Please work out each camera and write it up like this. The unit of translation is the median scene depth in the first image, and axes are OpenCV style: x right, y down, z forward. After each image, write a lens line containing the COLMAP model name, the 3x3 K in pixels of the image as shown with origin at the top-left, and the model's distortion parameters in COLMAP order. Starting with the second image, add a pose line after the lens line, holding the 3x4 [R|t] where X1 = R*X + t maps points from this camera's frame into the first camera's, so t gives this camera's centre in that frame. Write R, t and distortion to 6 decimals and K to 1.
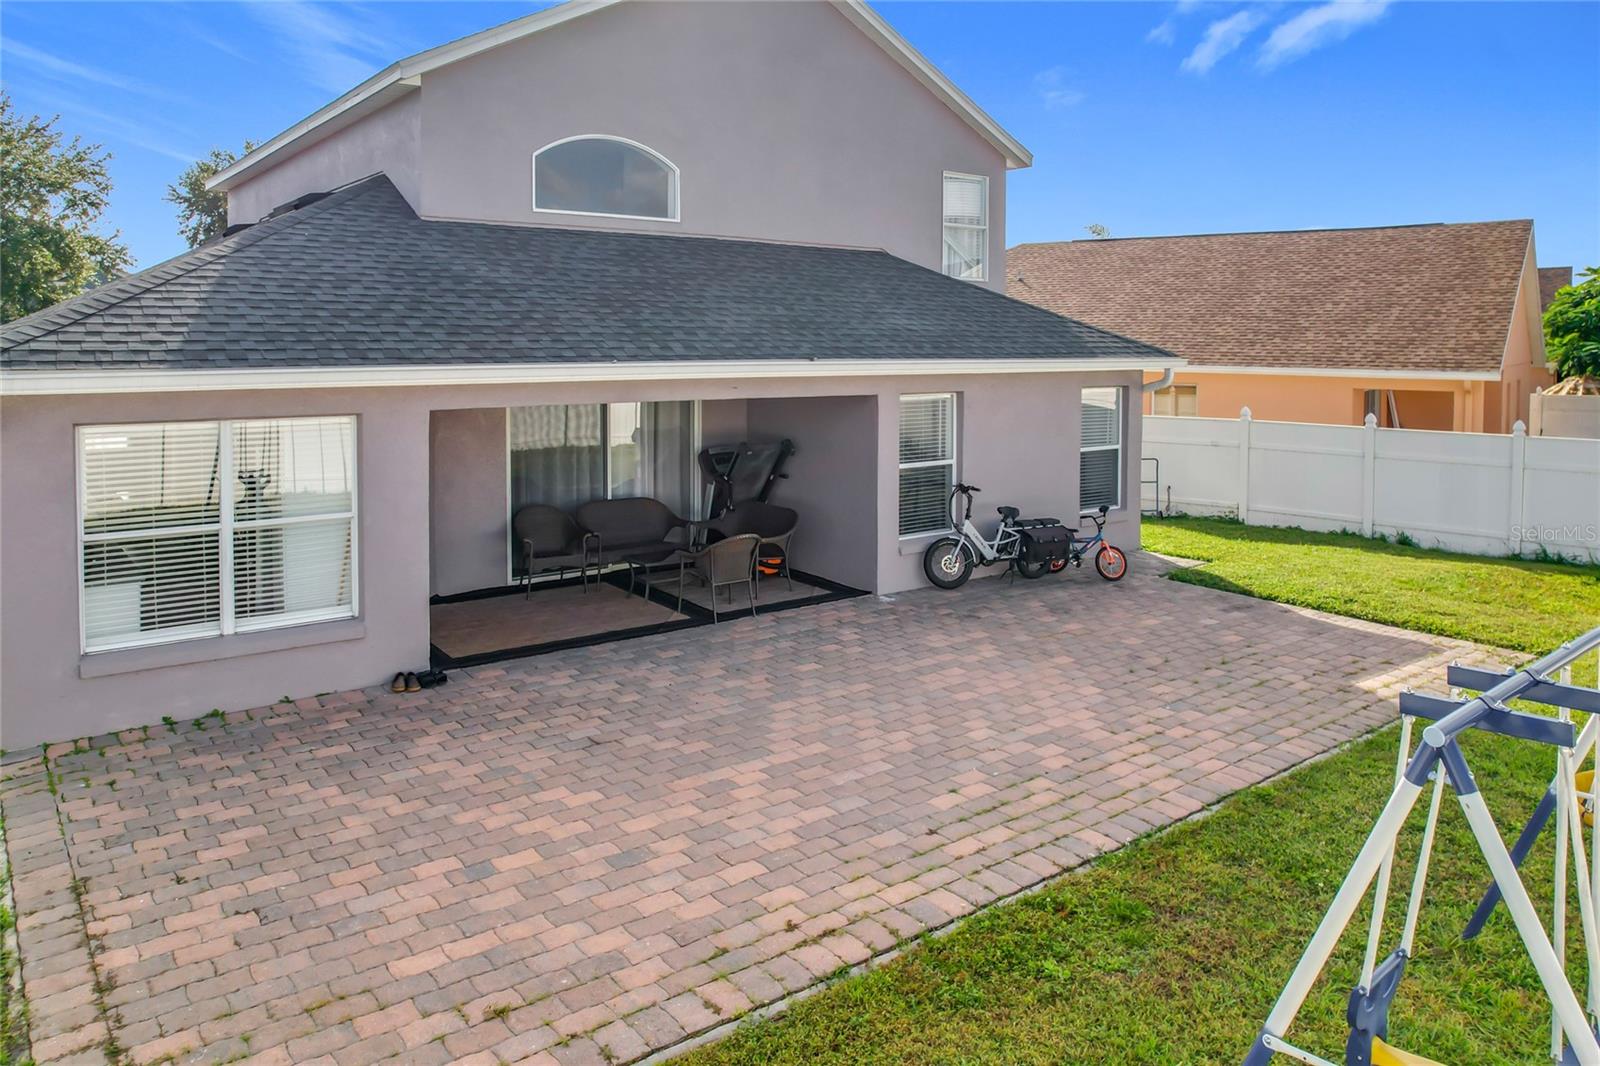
lens RADIAL K [[1128.7, 0, 792.2], [0, 1128.7, 360.1], [0, 0, 1]] dist [-0.031734, -0.001282]
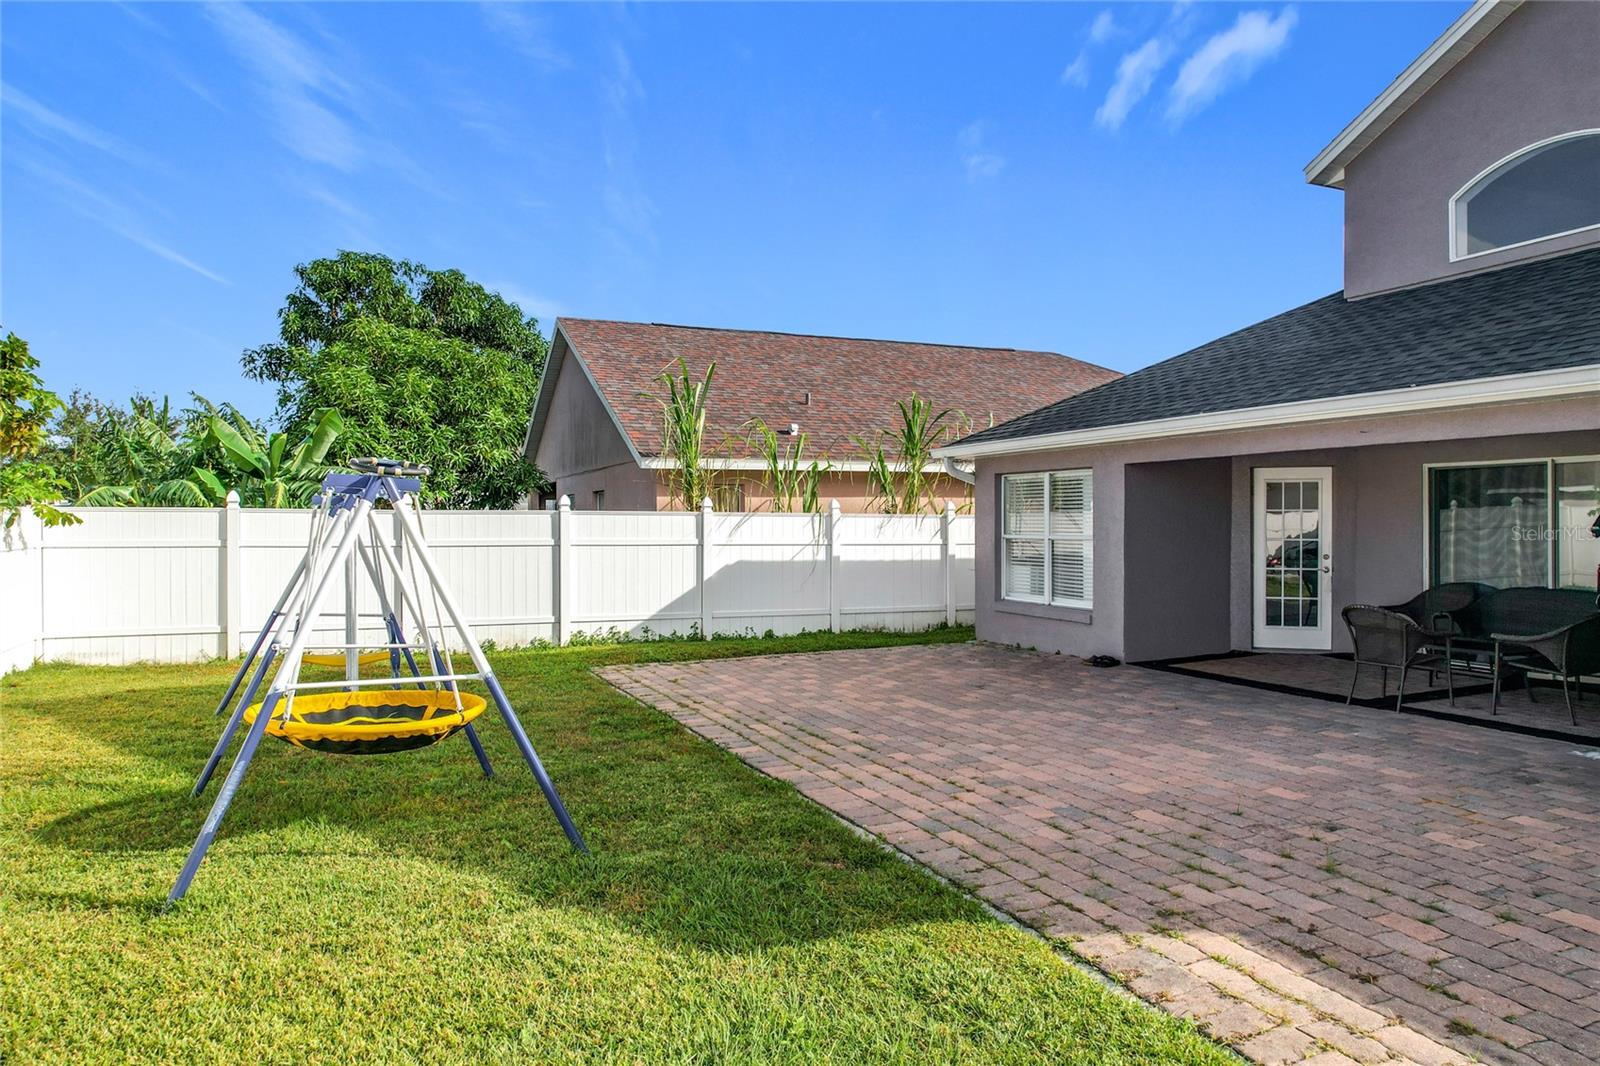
lens RADIAL K [[1043.8, 0, 800.0], [0, 1043.8, 533.0], [0, 0, 1]] dist [-0.073842, 0.063654]
pose [[-0.238824, -0.000863, -0.971063, 0.787906], [-0.025050, 0.999672, 0.005272, 0.108583], [0.970740, 0.025584, -0.238767, 0.771031]]
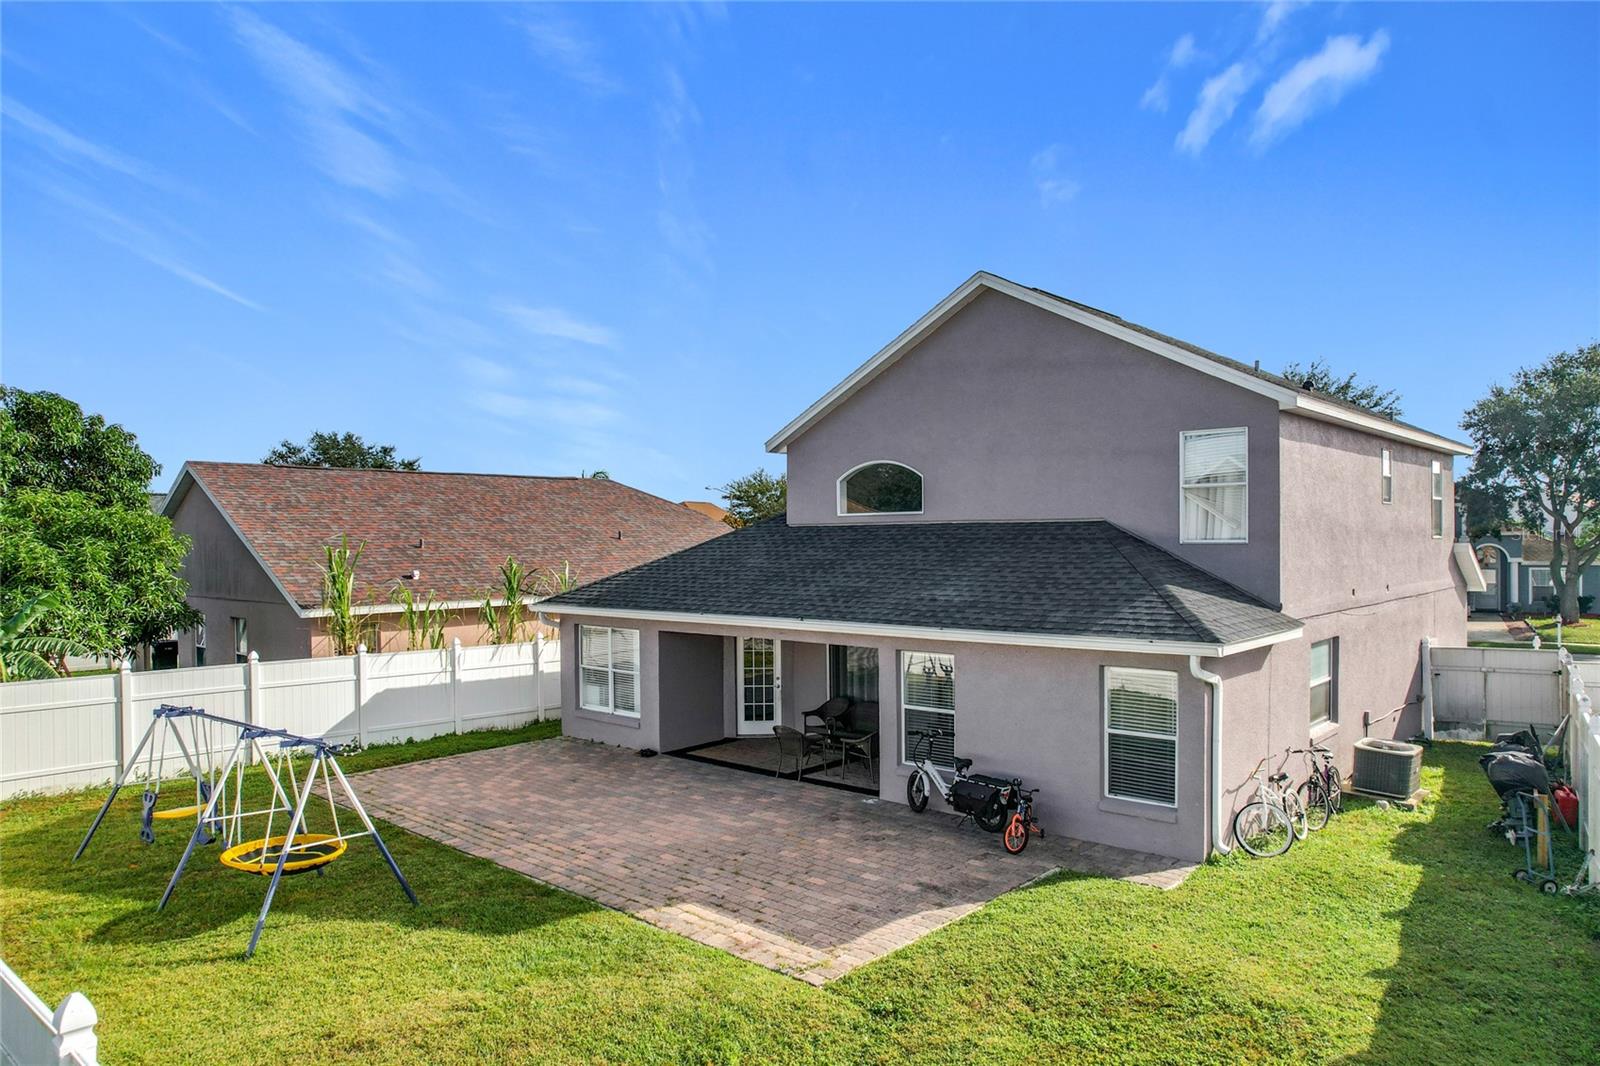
lens RADIAL K [[1058.0, 0, 795.2], [0, 1058.0, 552.6], [0, 0, 1]] dist [-0.069946, 0.049692]
pose [[0.179399, 0.003959, -0.983768, 1.404774], [-0.015956, 0.999872, 0.001114, -0.089323], [0.983647, 0.015497, 0.179440, 0.746782]]
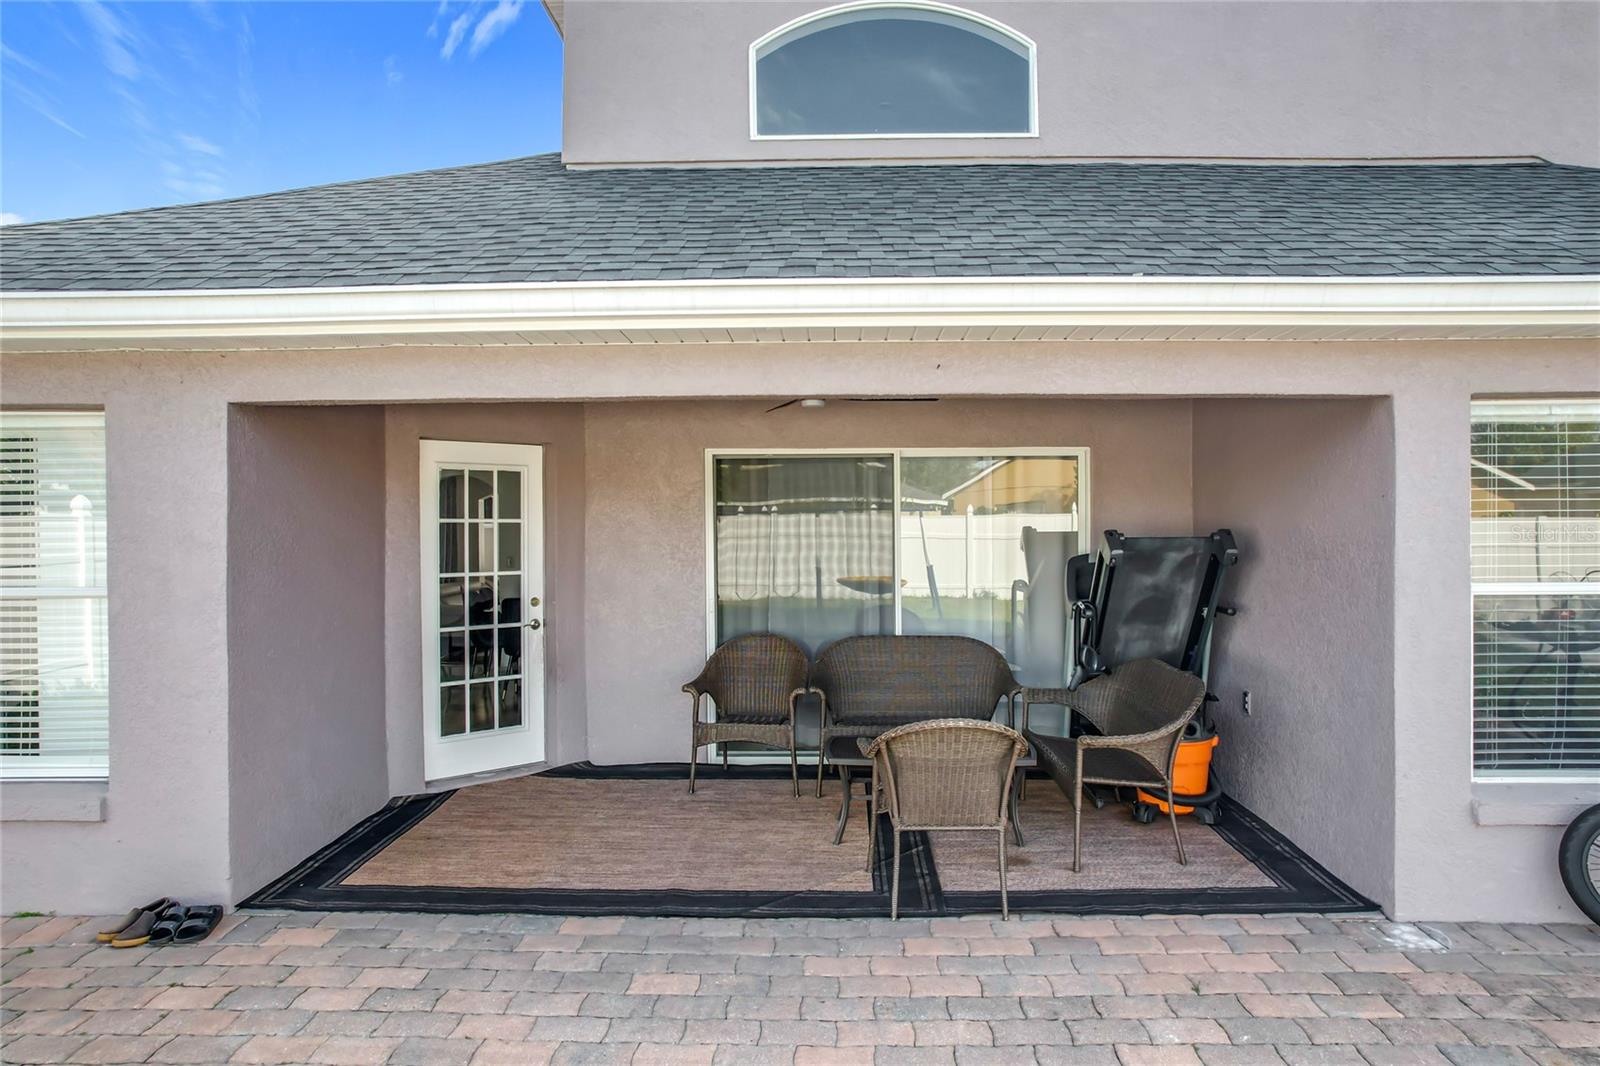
lens RADIAL K [[1076.5, 0, 816.7], [0, 1076.5, 532.9], [0, 0, 1]] dist [-0.077642, 0.068821]
pose [[0.779051, -0.003624, -0.626950, 0.162419], [-0.006299, 0.999888, -0.013608, 0.092309], [0.626929, 0.014550, 0.778940, 0.660086]]
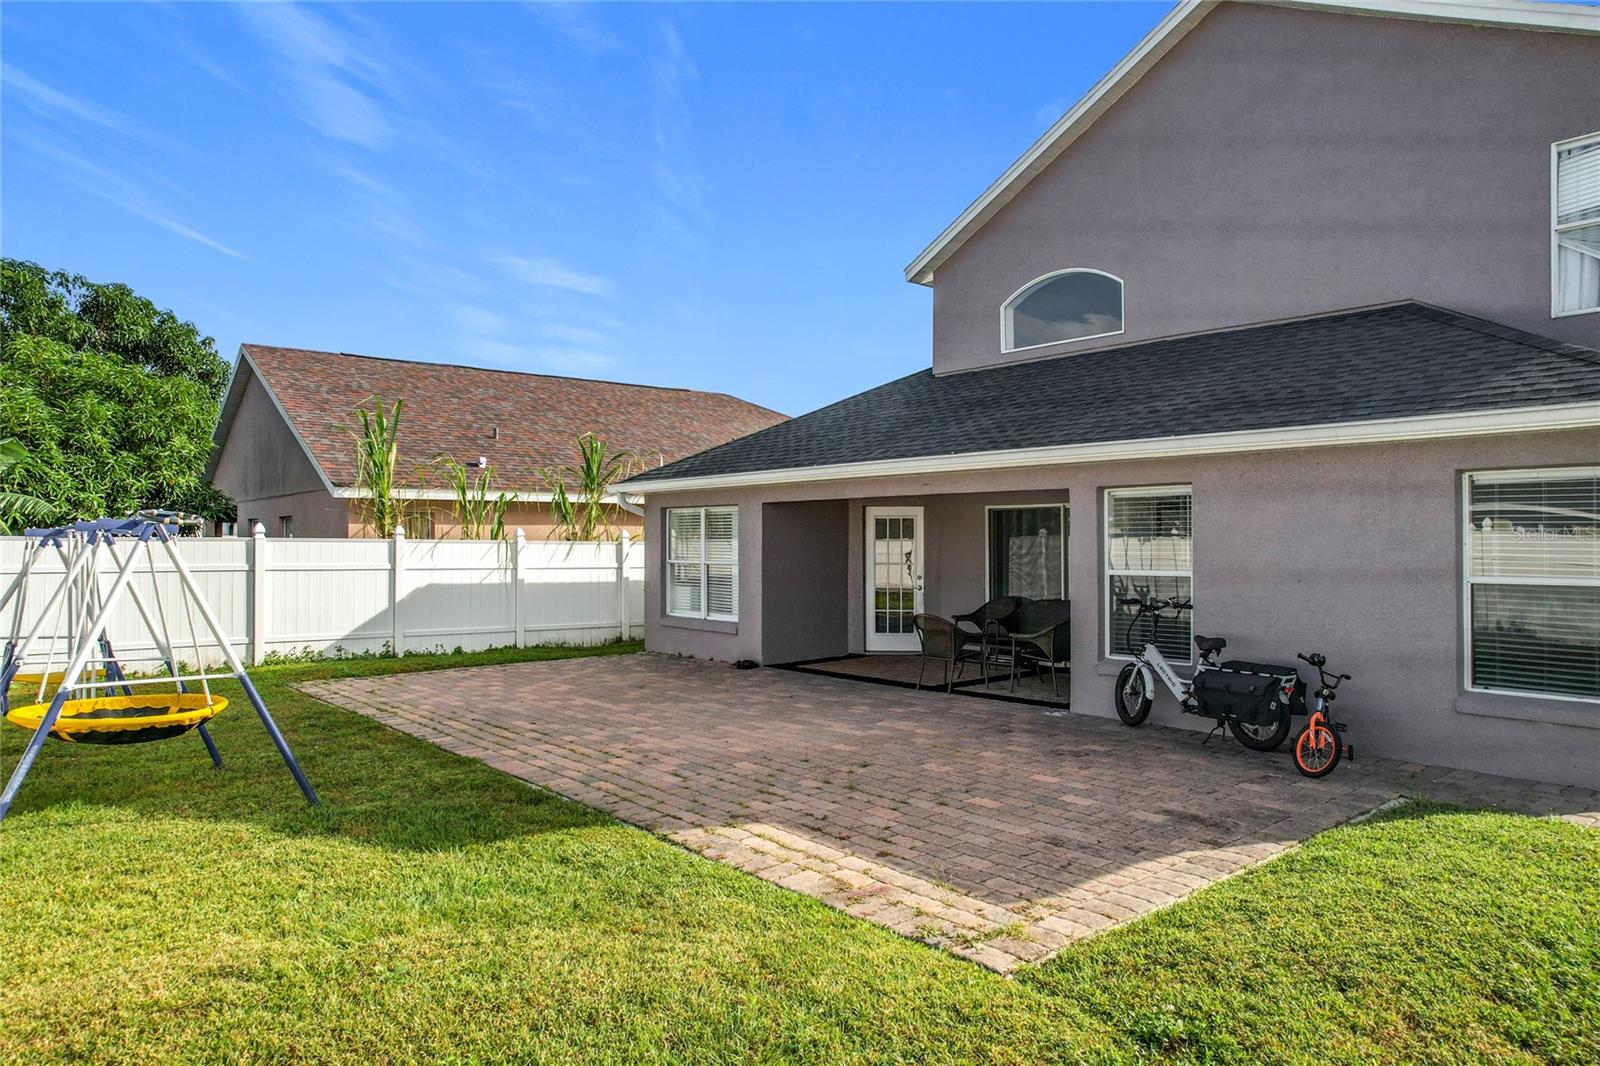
lens RADIAL K [[1043.8, 0, 800.0], [0, 1043.8, 533.0], [0, 0, 1]] dist [-0.073842, 0.063654]
pose [[0.050464, -0.020011, -0.998525, 0.977308], [-0.025121, 0.999457, -0.021299, 0.100230], [0.998410, 0.026158, 0.049934, 0.818995]]
